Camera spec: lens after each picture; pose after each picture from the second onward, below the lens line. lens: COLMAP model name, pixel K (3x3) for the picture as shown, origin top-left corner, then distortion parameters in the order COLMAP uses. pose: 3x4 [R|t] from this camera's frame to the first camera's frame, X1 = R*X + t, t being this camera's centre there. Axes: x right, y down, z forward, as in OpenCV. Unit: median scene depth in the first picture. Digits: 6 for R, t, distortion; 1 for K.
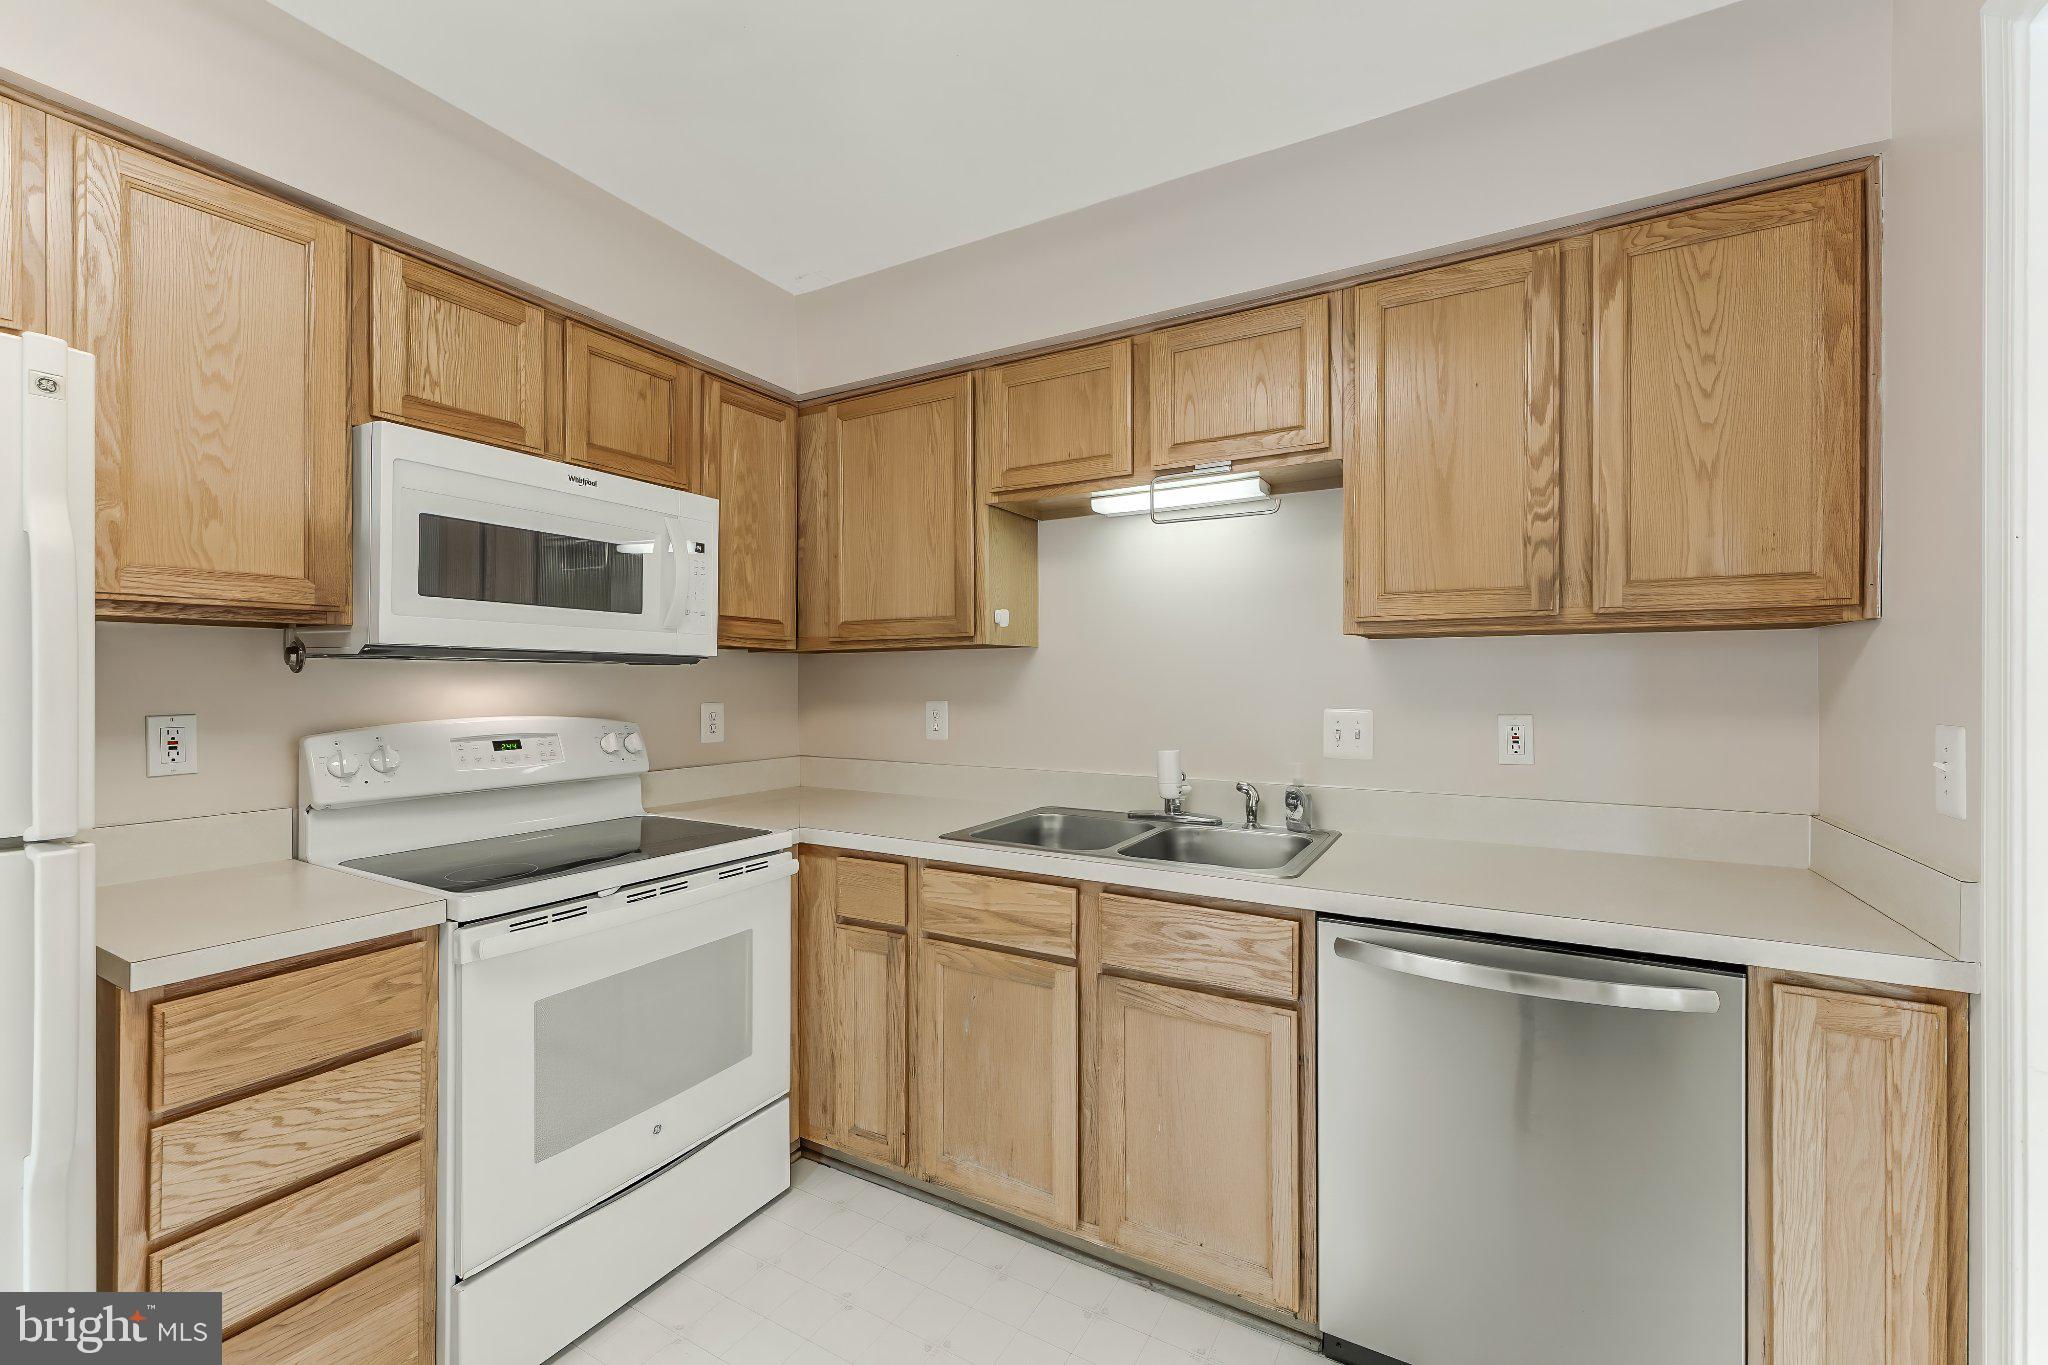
lens RADIAL K [[825.4, 0, 1027.0], [0, 825.4, 683.3], [0, 0, 1]] dist [0.008806, -0.001974]
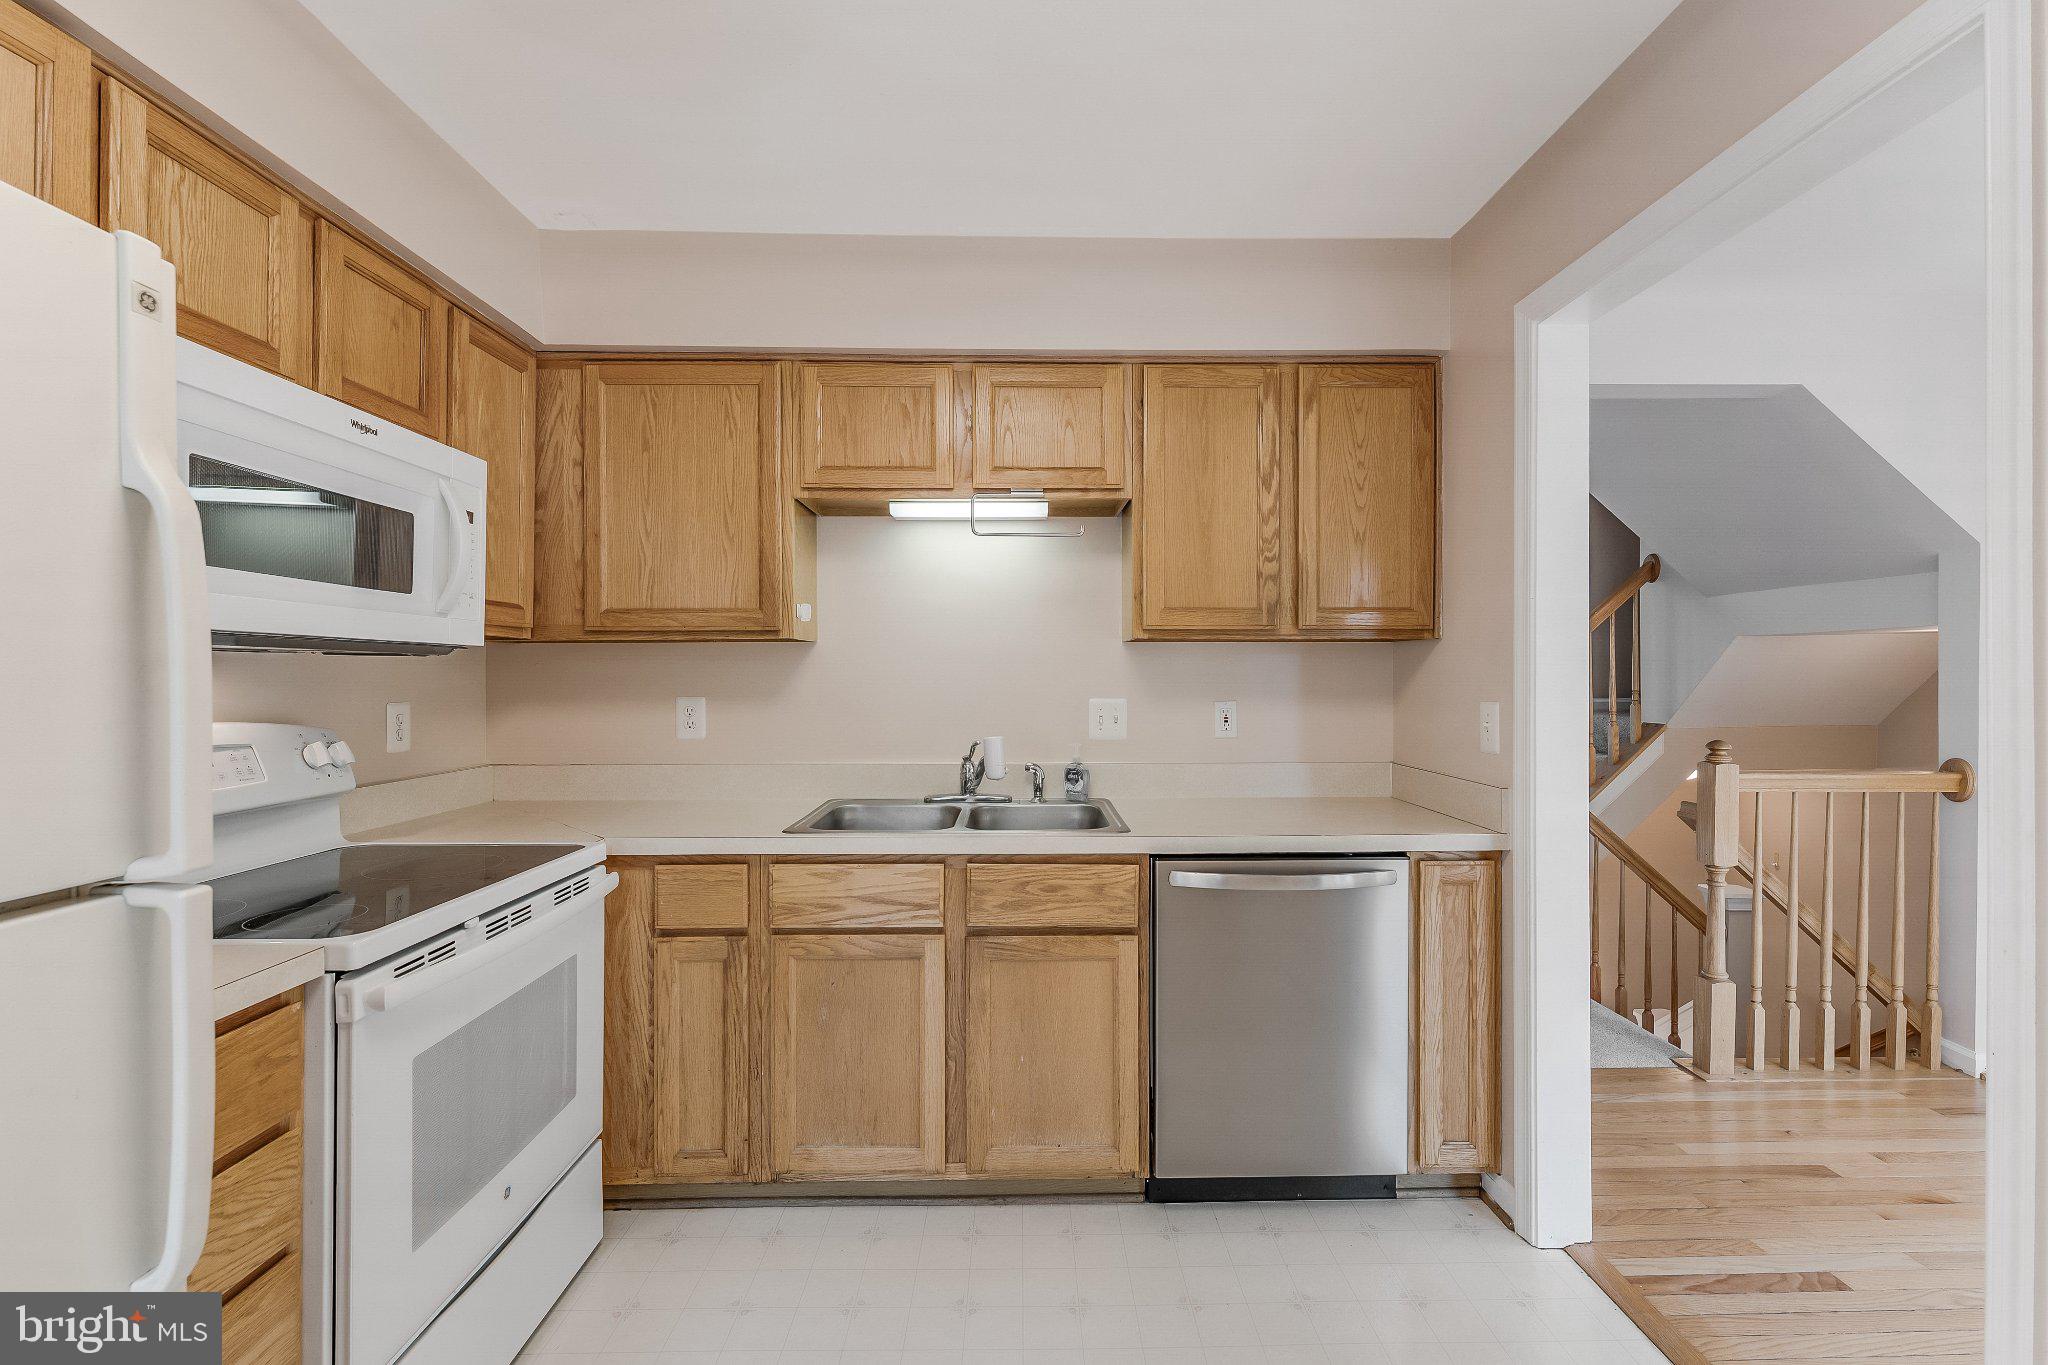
lens RADIAL K [[878.8, 0, 1025.8], [0, 878.8, 676.7], [0, 0, 1]] dist [0.008251, -0.001137]
pose [[0.863372, -0.001156, 0.504567, -0.425457], [0.001605, 0.999999, -0.000454, -0.000686], [-0.504565, 0.001202, 0.863373, -0.069409]]
